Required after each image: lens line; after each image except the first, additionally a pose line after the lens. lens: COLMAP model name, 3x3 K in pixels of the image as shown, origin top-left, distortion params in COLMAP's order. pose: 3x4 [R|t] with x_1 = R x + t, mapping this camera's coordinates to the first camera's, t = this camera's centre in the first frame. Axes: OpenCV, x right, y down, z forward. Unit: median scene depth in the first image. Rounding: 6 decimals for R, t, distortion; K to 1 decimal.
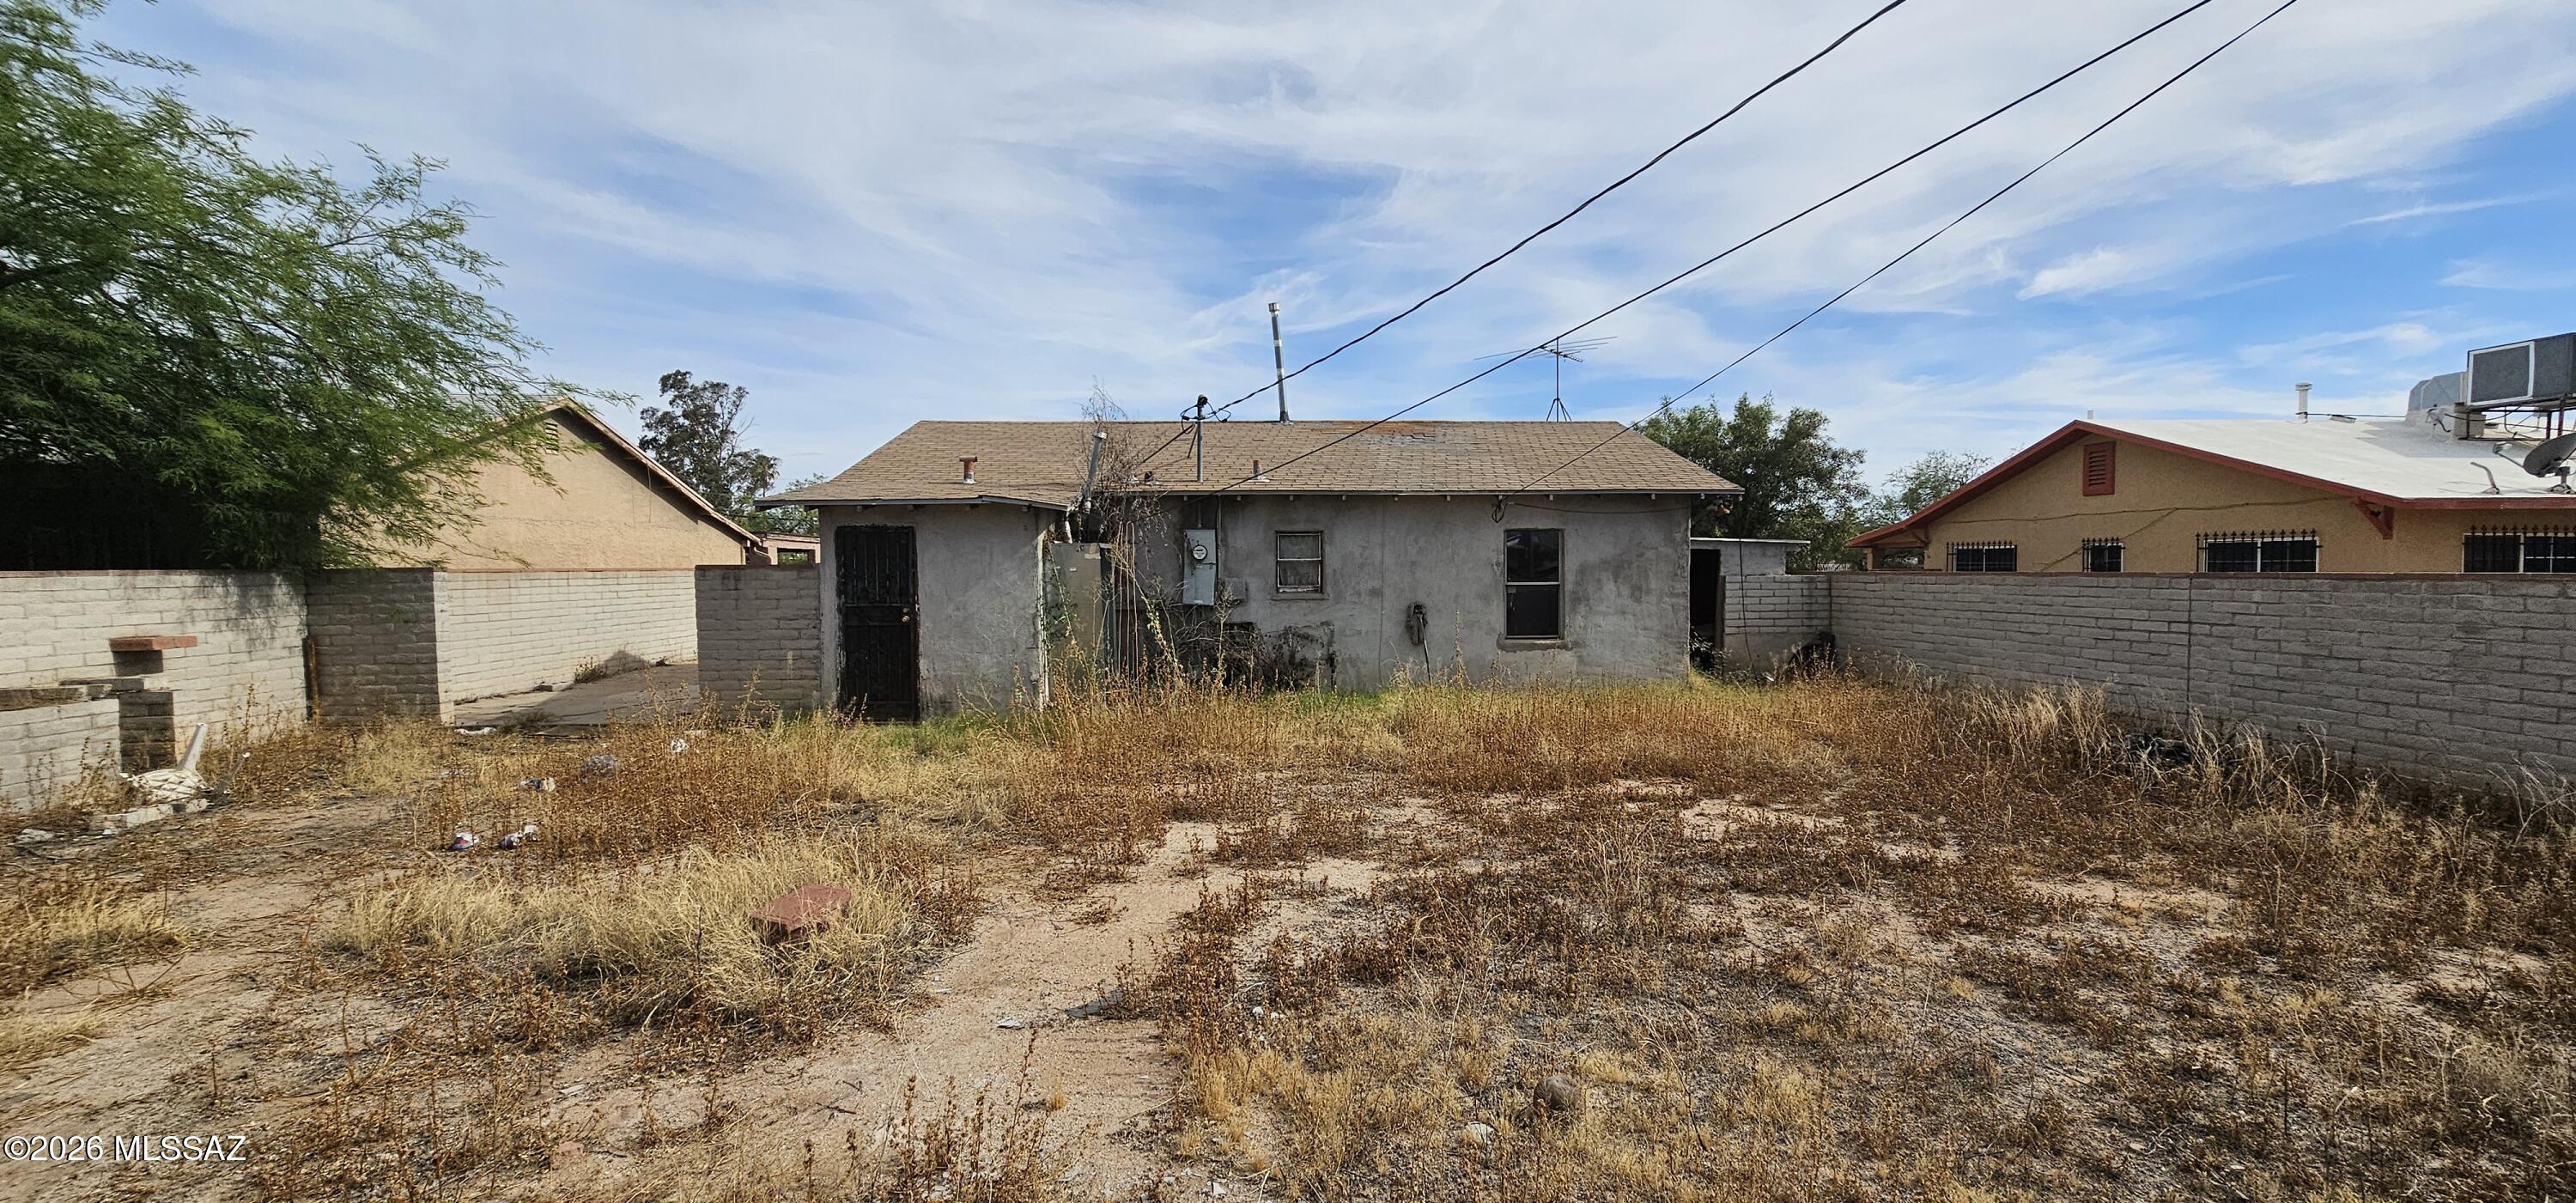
lens RADIAL K [[1052.6, 0, 1287.6], [0, 1052.6, 595.9], [0, 0, 1]] dist [0.003210, 0.000451]
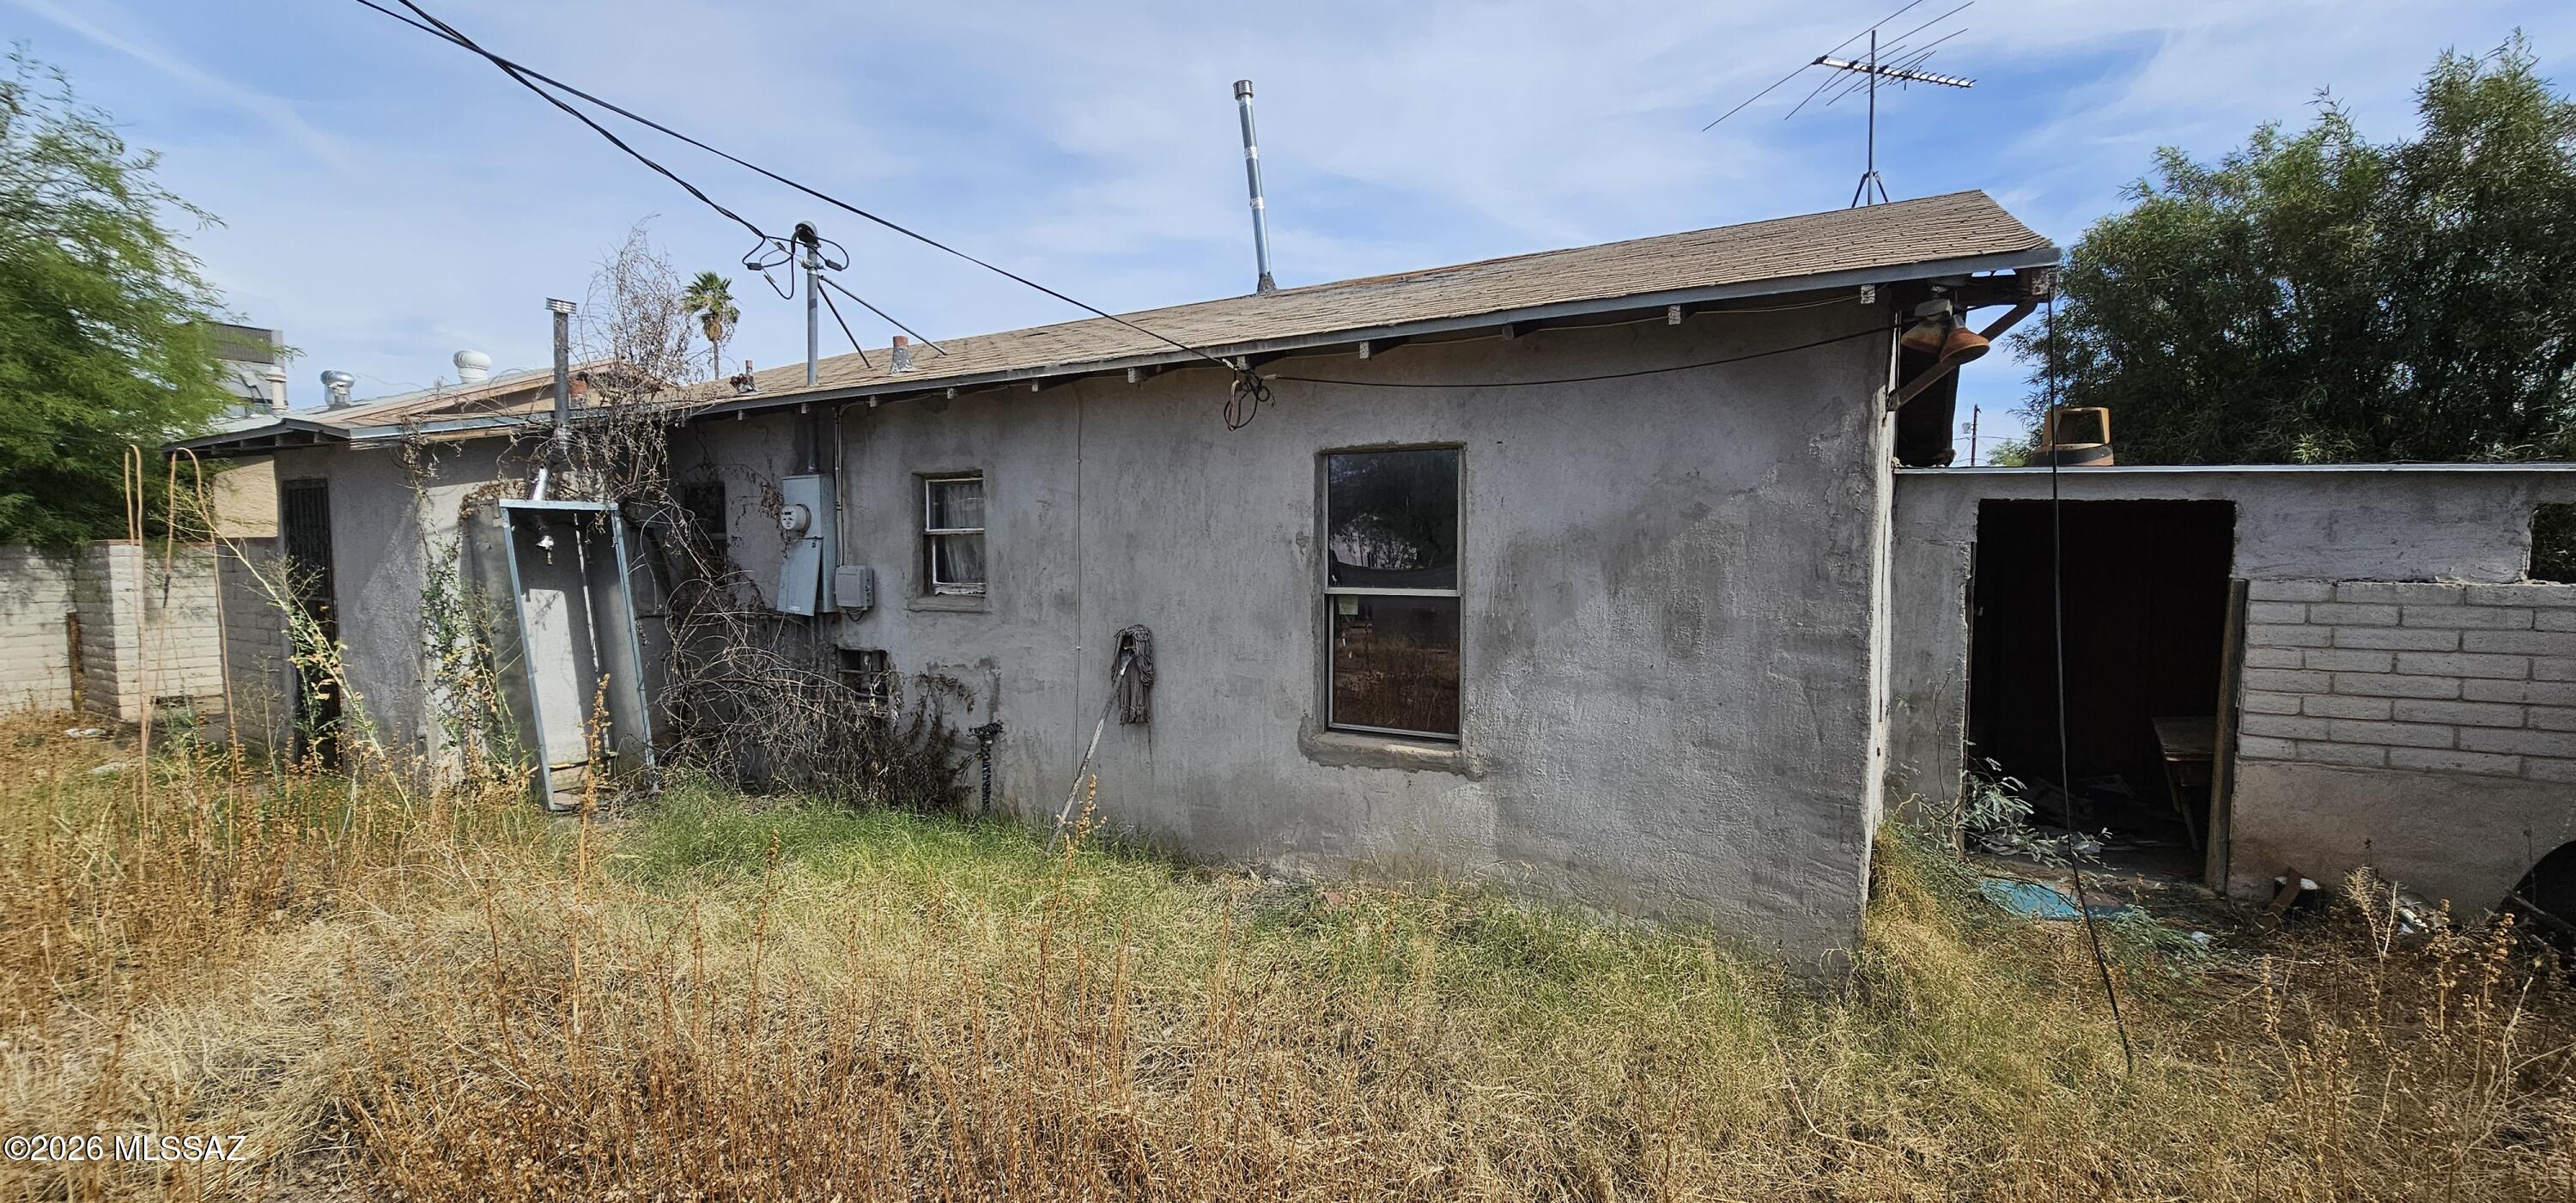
lens RADIAL K [[1052.6, 0, 1289.3], [0, 1052.6, 596.4], [0, 0, 1]] dist [0.003210, 0.000451]
pose [[0.837951, 0.031498, -0.544836, 0.409378], [-0.021899, 0.999470, 0.024100, -0.018537], [0.545306, -0.008263, 0.838196, 0.664850]]
